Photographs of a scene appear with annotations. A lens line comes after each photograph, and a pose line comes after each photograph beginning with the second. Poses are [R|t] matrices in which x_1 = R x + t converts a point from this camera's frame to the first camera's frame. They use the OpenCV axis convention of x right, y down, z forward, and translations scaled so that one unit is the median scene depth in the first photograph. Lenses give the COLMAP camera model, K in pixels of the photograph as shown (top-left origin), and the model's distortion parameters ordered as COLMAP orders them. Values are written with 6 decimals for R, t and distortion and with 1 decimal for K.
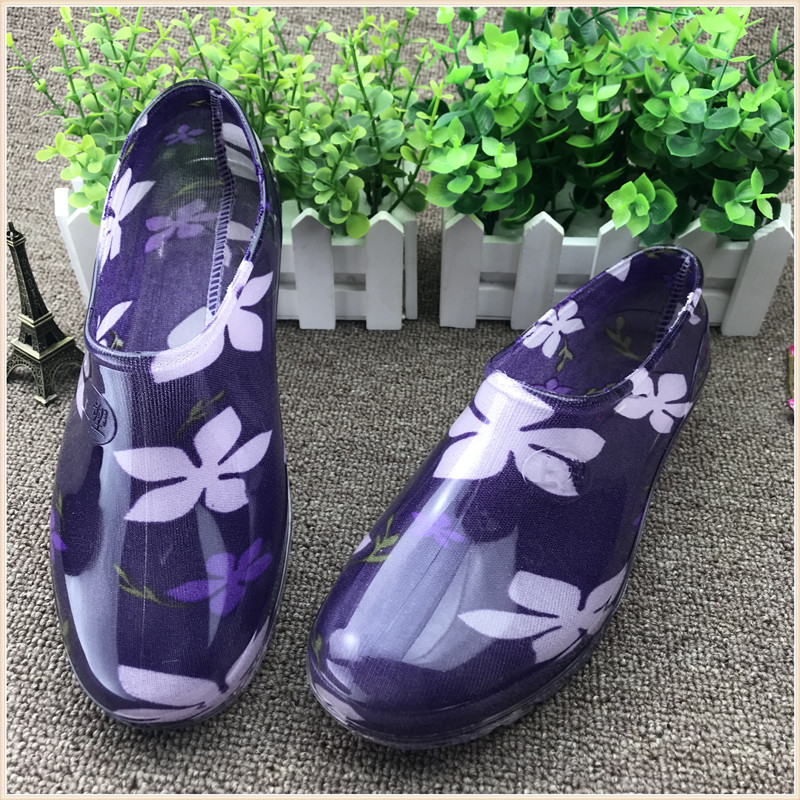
lens RADIAL K [[844.8, 0, 414.1], [0, 844.8, 389.1], [0, 0, 1]] dist [0.013302, 0.000000]
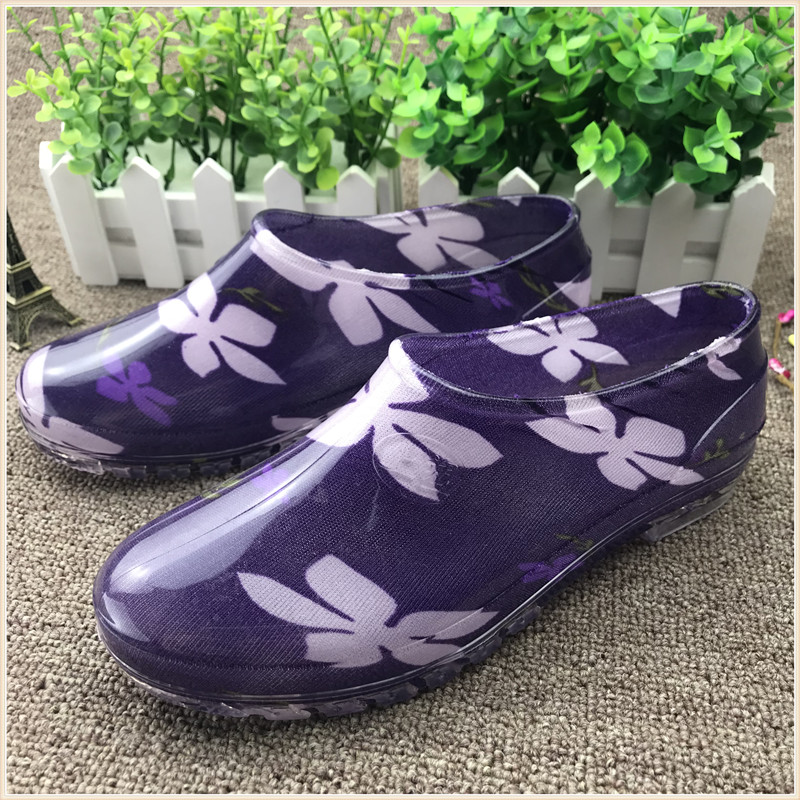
lens RADIAL K [[844.8, 0, 419.7], [0, 844.8, 402.5], [0, 0, 1]] dist [0.013302, 0.000000]
pose [[0.997298, 0.019817, -0.070735, 0.141744], [-0.024831, 0.997187, -0.070726, 0.169833], [0.069134, 0.072291, 0.994985, 0.028491]]
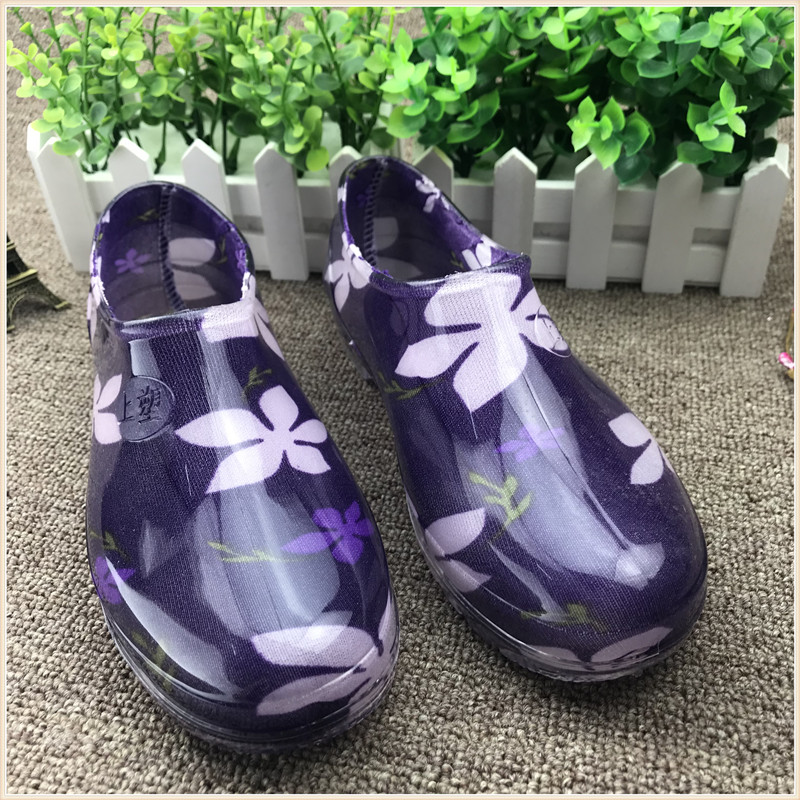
lens RADIAL K [[844.8, 0, 425.6], [0, 844.8, 402.0], [0, 0, 1]] dist [0.013302, 0.000000]
pose [[0.992408, 0.036714, -0.117378, 0.218030], [-0.044873, 0.996700, -0.067639, 0.173394], [0.114507, 0.072393, 0.990781, 0.089694]]
